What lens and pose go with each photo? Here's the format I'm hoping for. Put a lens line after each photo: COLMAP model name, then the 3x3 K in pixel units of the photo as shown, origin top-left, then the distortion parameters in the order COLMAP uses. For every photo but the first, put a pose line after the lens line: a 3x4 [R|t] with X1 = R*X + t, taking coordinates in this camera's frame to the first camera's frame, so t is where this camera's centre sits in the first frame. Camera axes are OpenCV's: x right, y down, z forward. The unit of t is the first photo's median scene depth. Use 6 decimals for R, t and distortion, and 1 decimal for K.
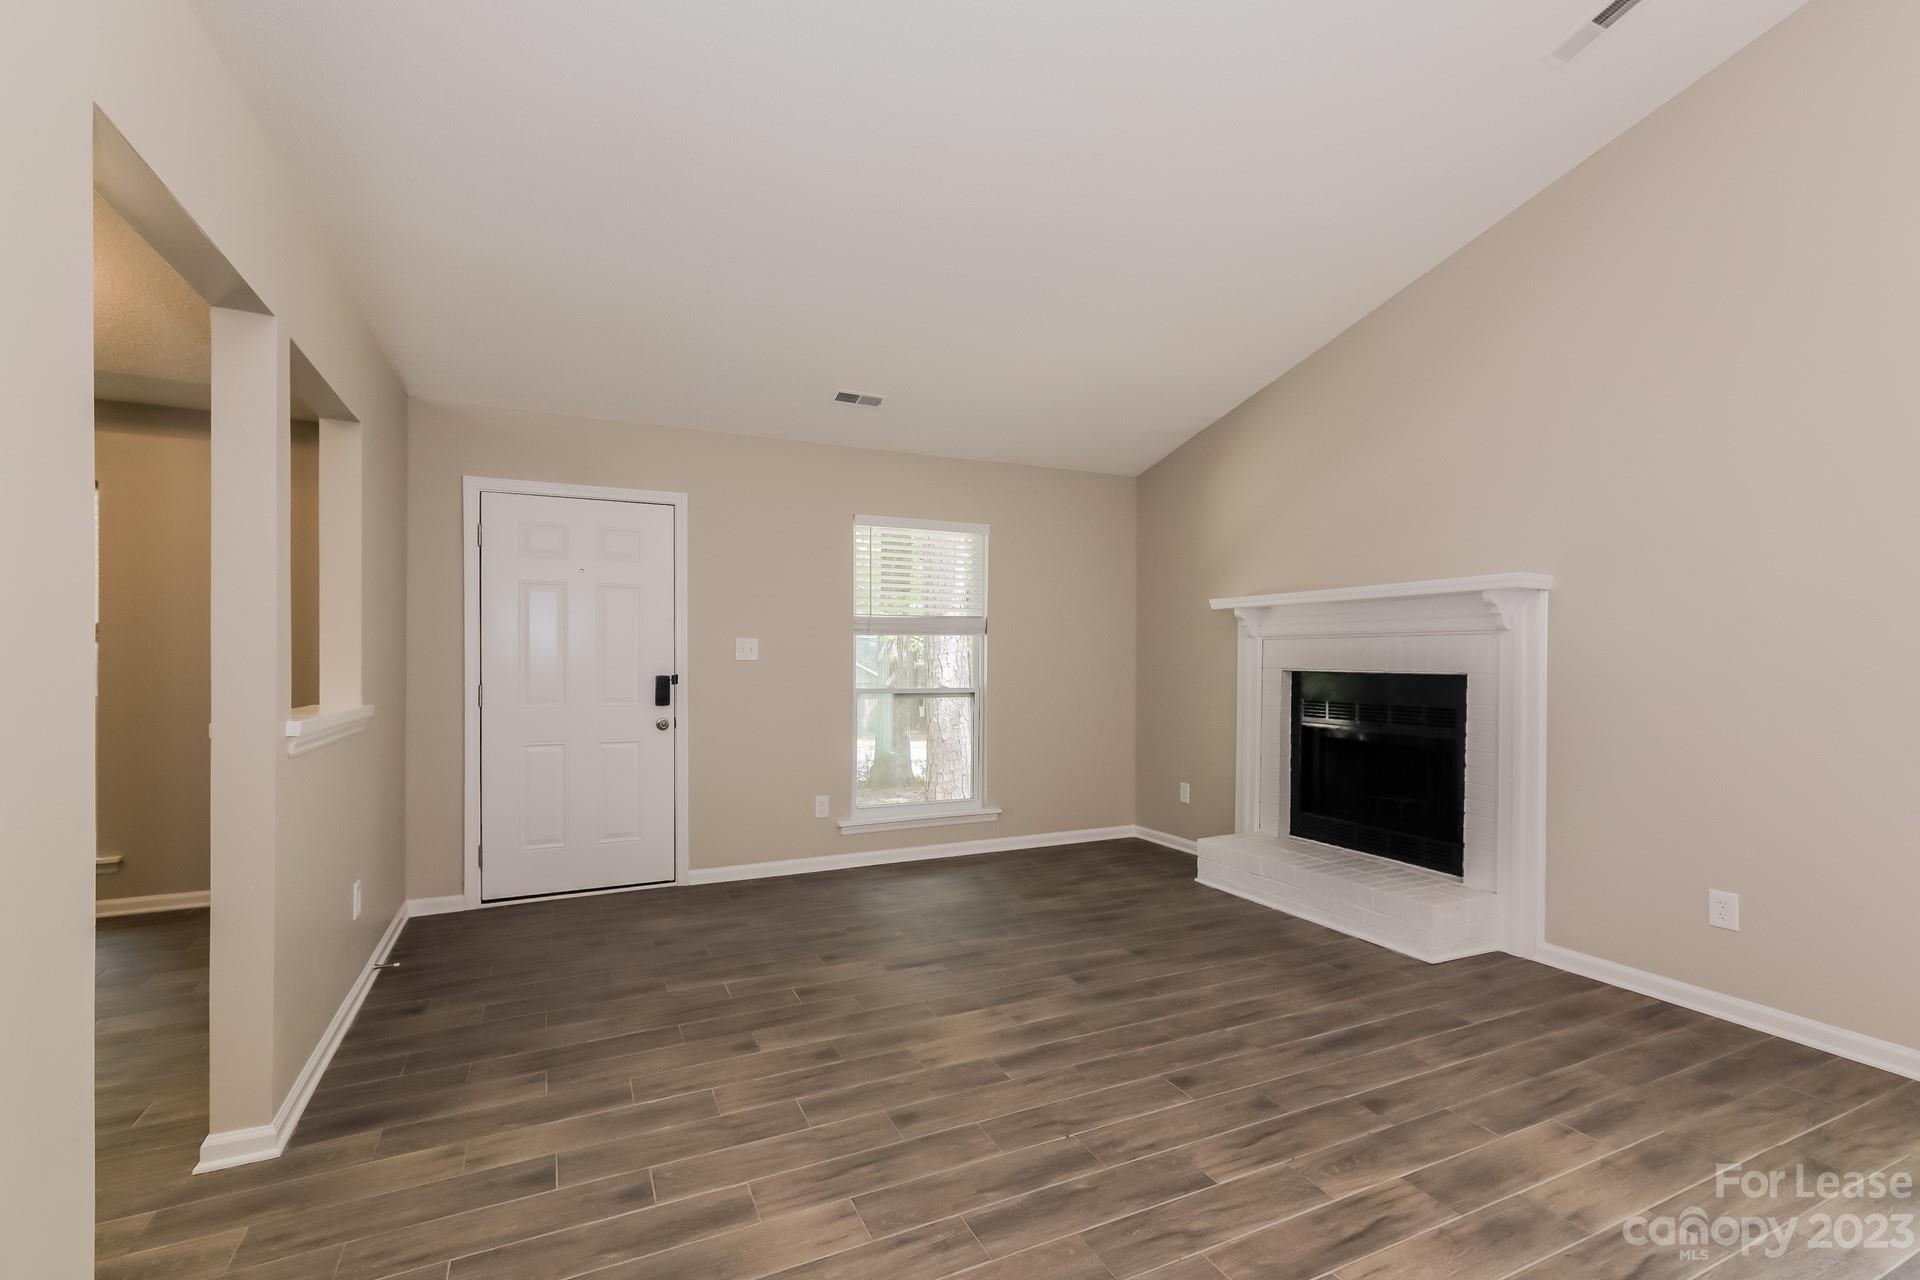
lens RADIAL K [[846.9, 0, 957.4], [0, 846.9, 659.6], [0, 0, 1]] dist [0.002613, 0.000200]
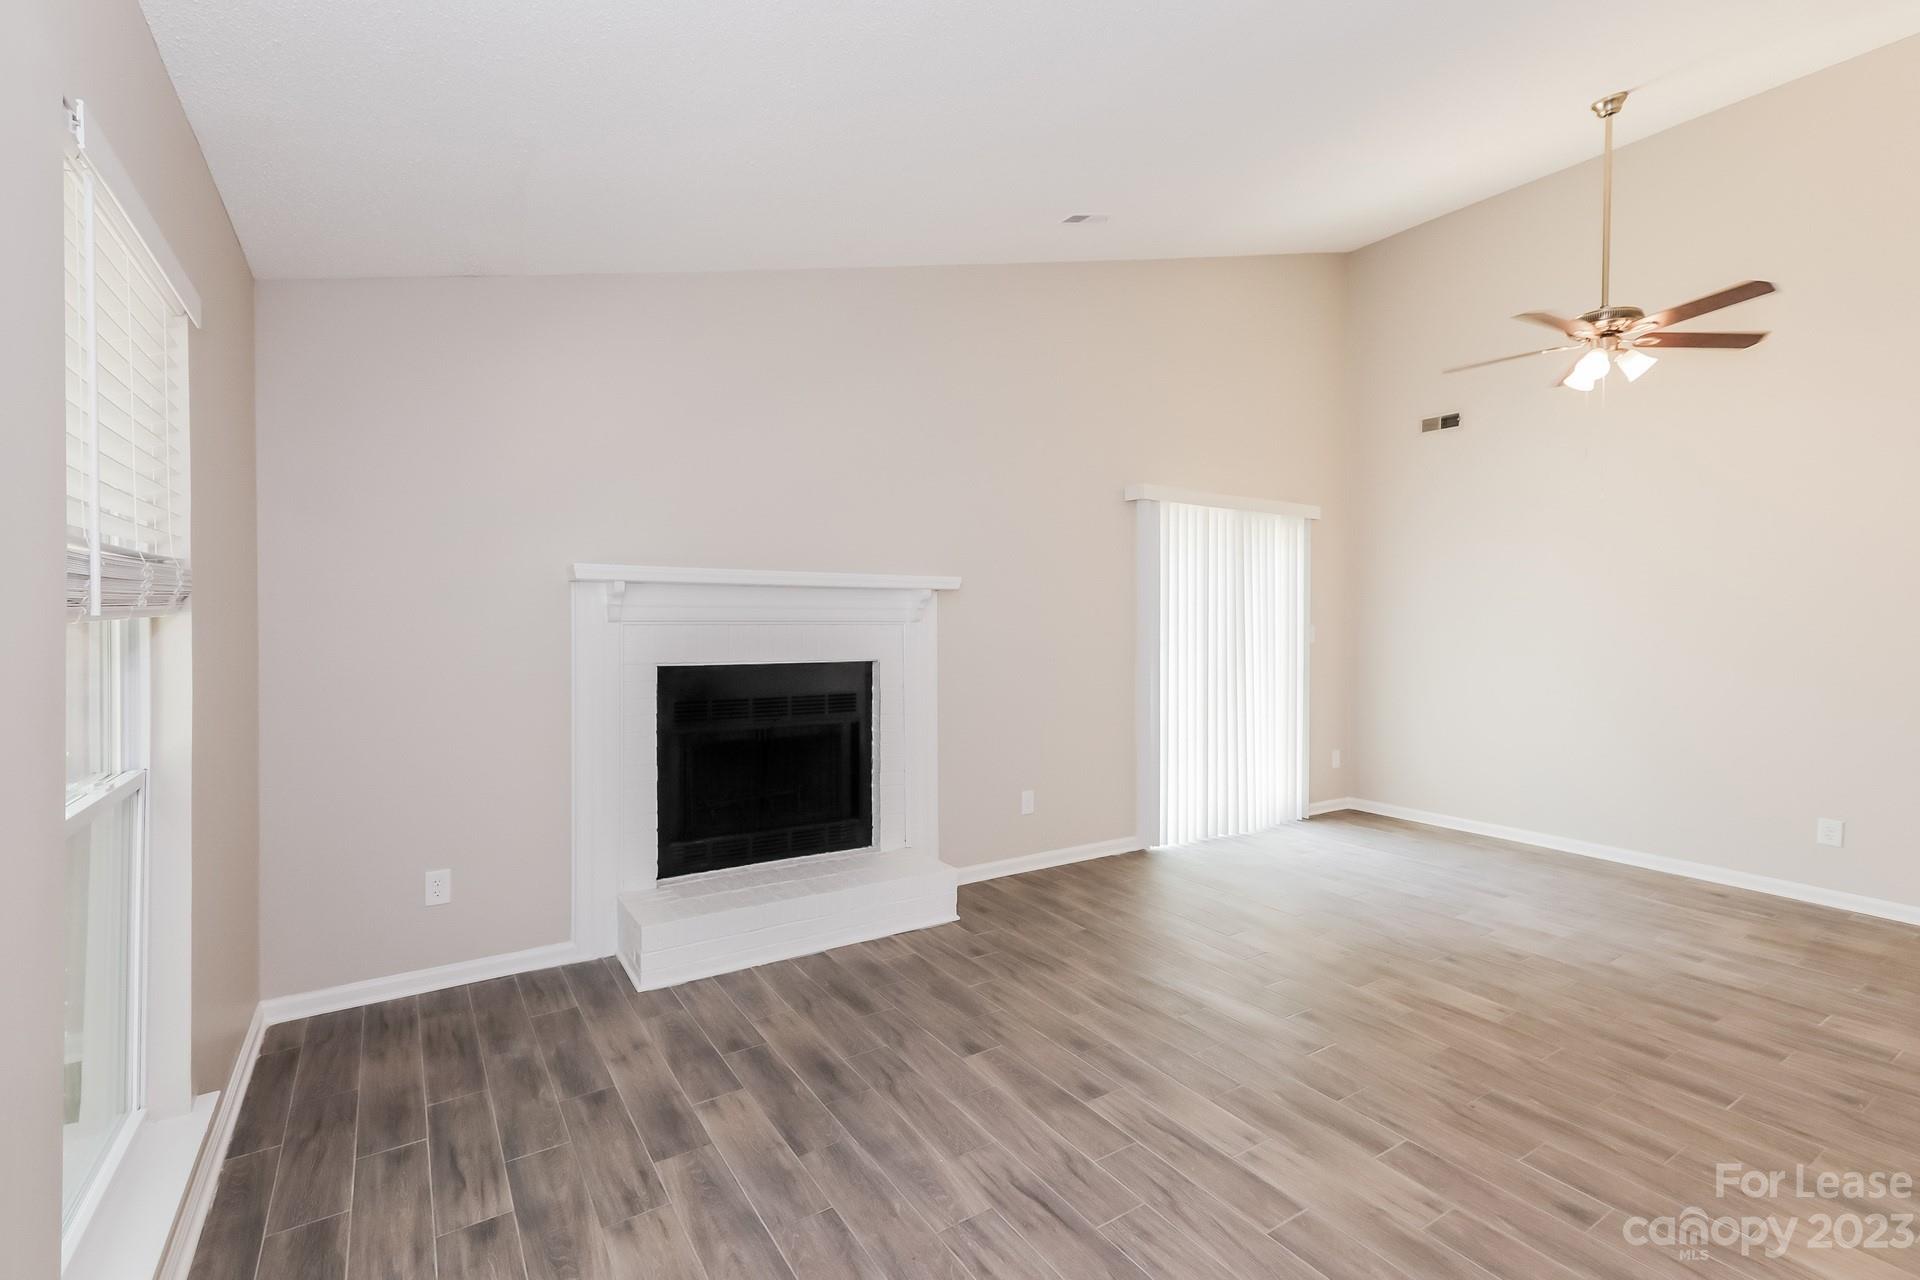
lens RADIAL K [[846.9, 0, 957.4], [0, 846.9, 659.6], [0, 0, 1]] dist [0.002613, 0.000200]
pose [[-0.120385, -0.052845, 0.991320, -0.487316], [0.001780, 0.998569, 0.053447, -0.041401], [-0.992726, 0.008199, -0.120118, 1.033287]]
